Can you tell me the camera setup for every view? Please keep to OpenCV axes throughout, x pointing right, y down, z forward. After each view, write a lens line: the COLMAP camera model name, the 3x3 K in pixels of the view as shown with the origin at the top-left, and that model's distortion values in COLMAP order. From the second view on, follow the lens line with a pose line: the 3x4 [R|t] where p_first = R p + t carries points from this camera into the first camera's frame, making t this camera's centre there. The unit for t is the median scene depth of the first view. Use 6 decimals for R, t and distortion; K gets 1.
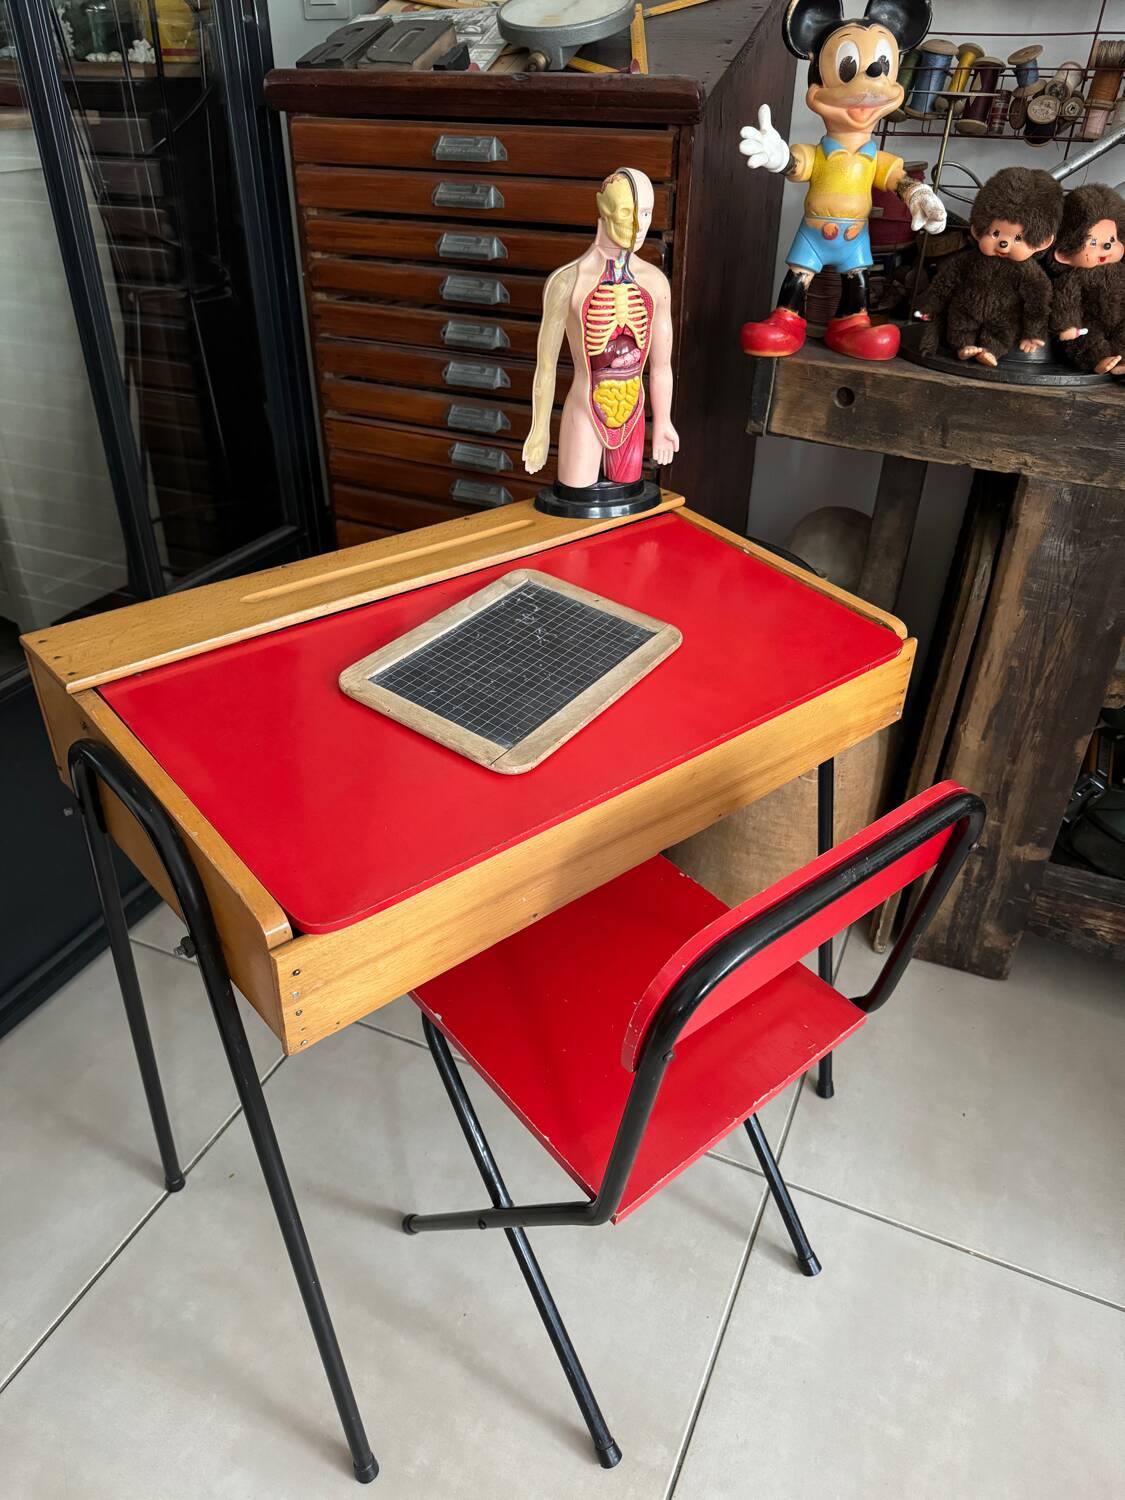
lens RADIAL K [[1070.7, 0, 562.5], [0, 1070.7, 750.0], [0, 0, 1]] dist [0.000059, -0.010223]
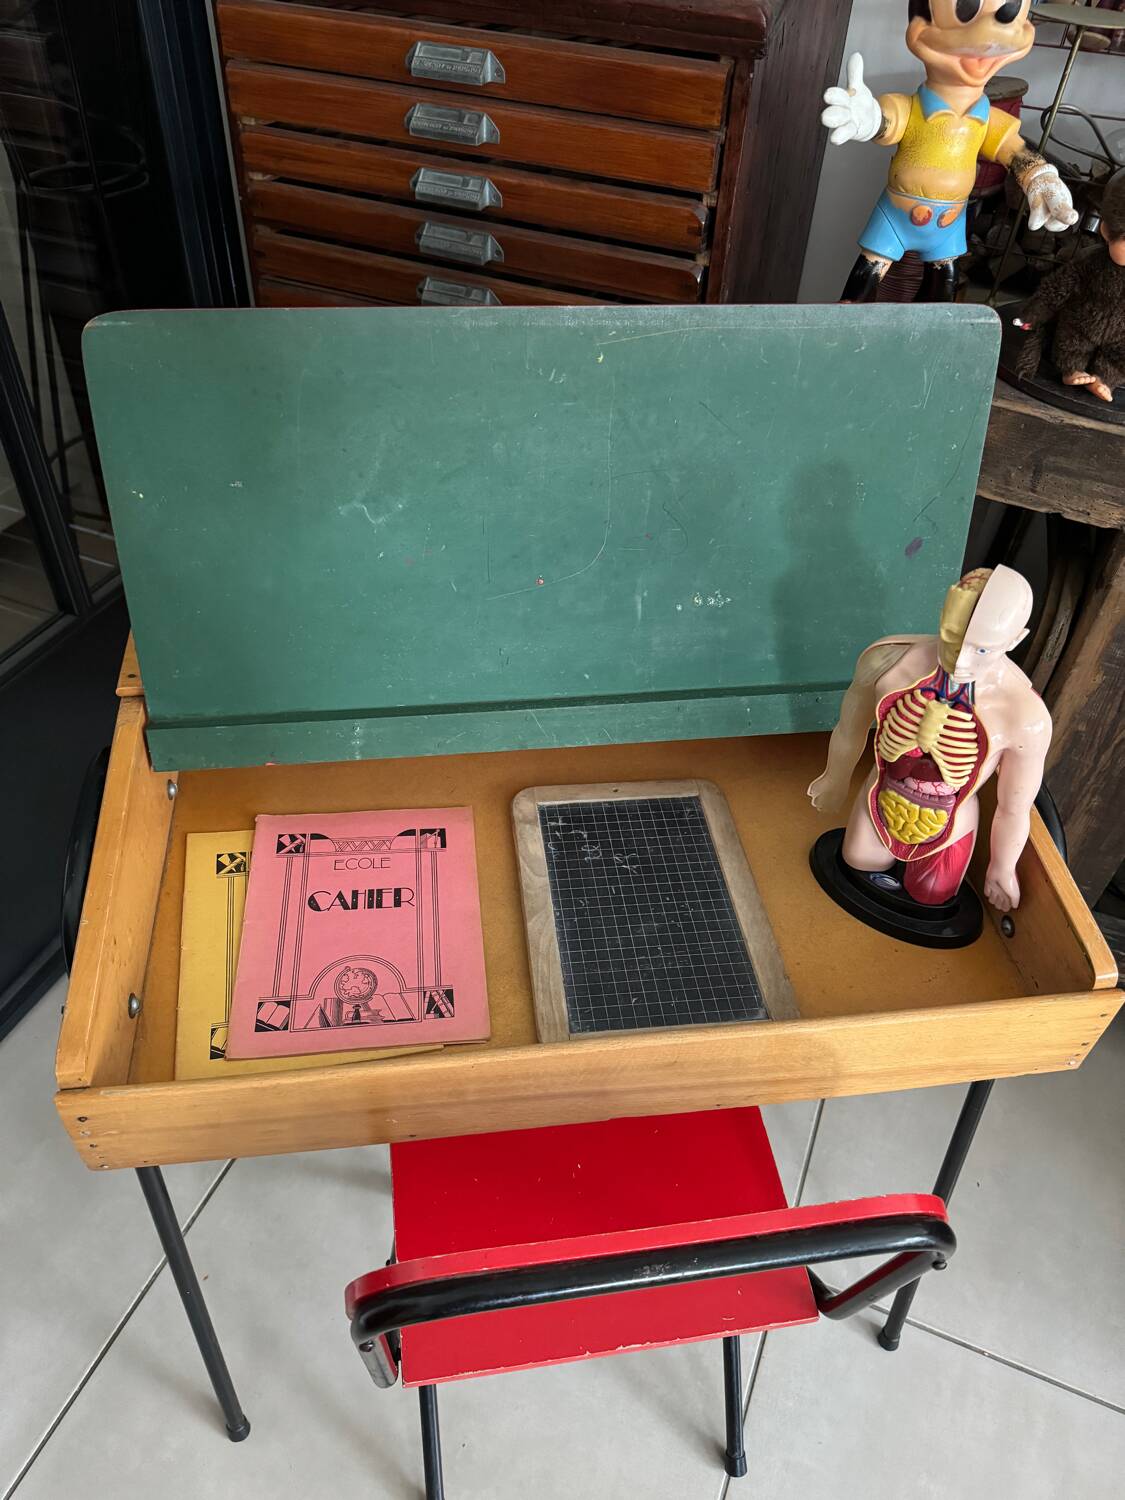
lens RADIAL K [[1070.7, 0, 562.5], [0, 1070.7, 750.0], [0, 0, 1]] dist [0.000059, -0.010223]
pose [[0.998978, 0.004490, 0.044976, -0.045265], [-0.012658, 0.983026, 0.183030, -0.233831], [-0.043391, -0.183413, 0.982078, 0.164443]]
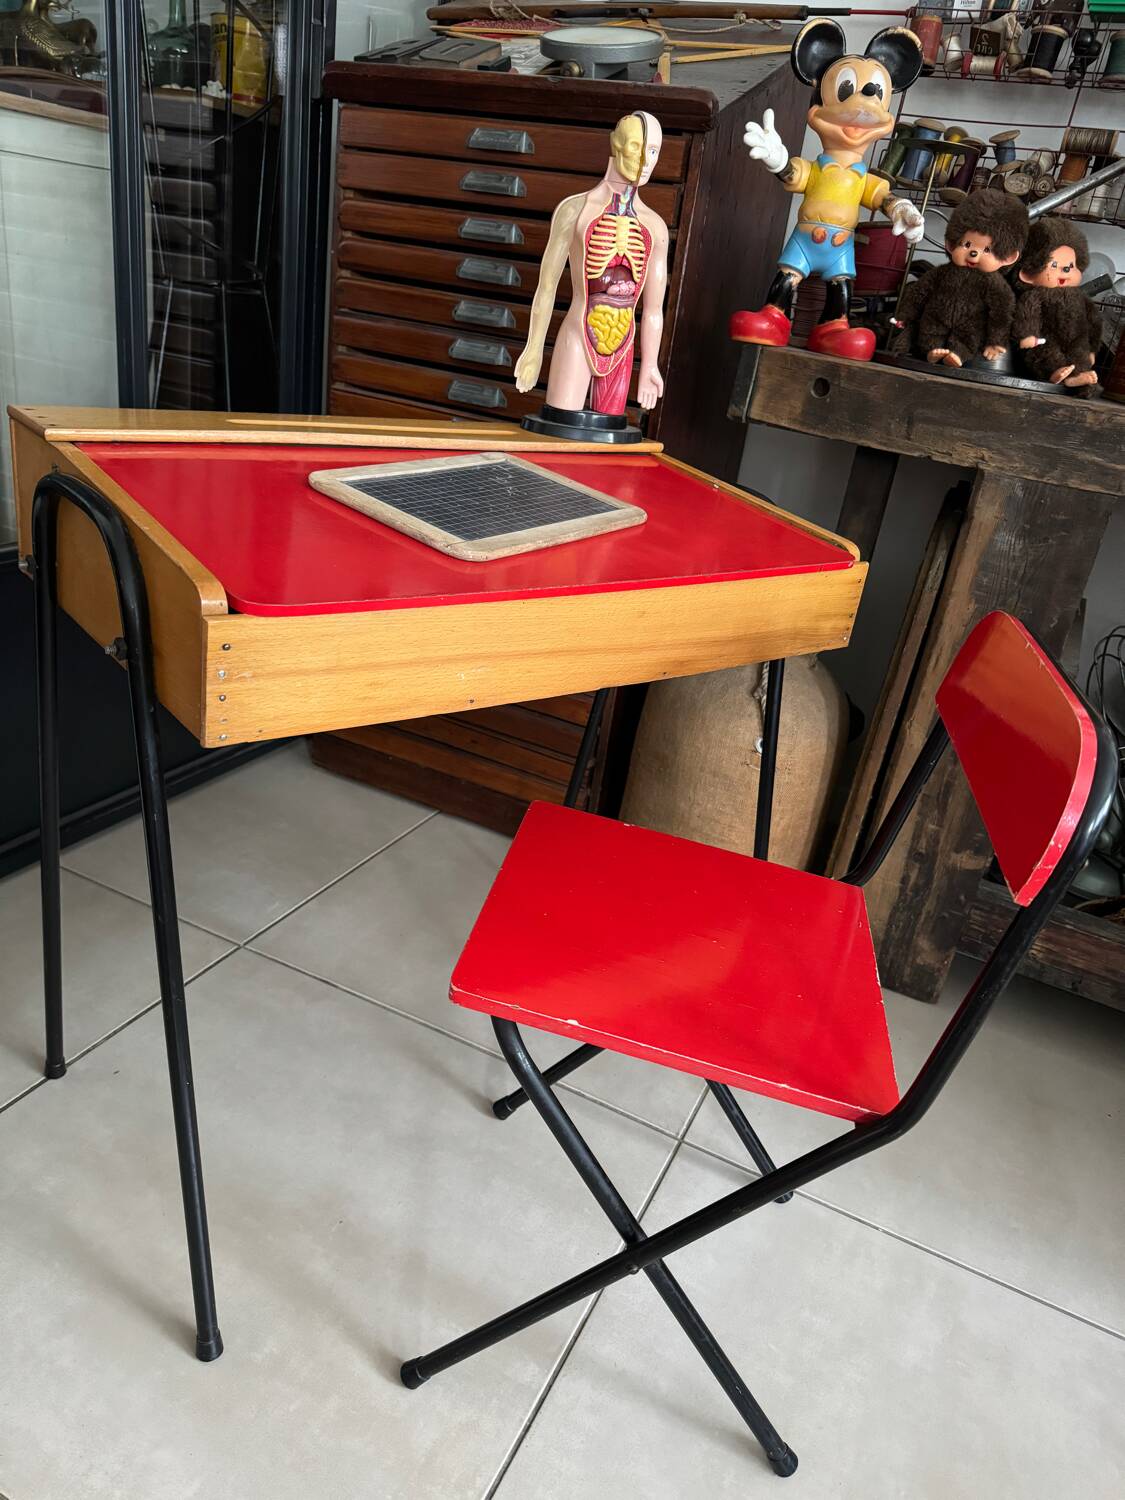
lens RADIAL K [[1068.4, 0, 564.0], [0, 1068.4, 755.5], [0, 0, 1]] dist [-0.000262, -0.008603]
pose [[0.992416, 0.120500, 0.024293, 0.028140], [-0.115576, 0.981990, -0.149457, 0.225608], [-0.041865, 0.145516, 0.988470, 0.008868]]
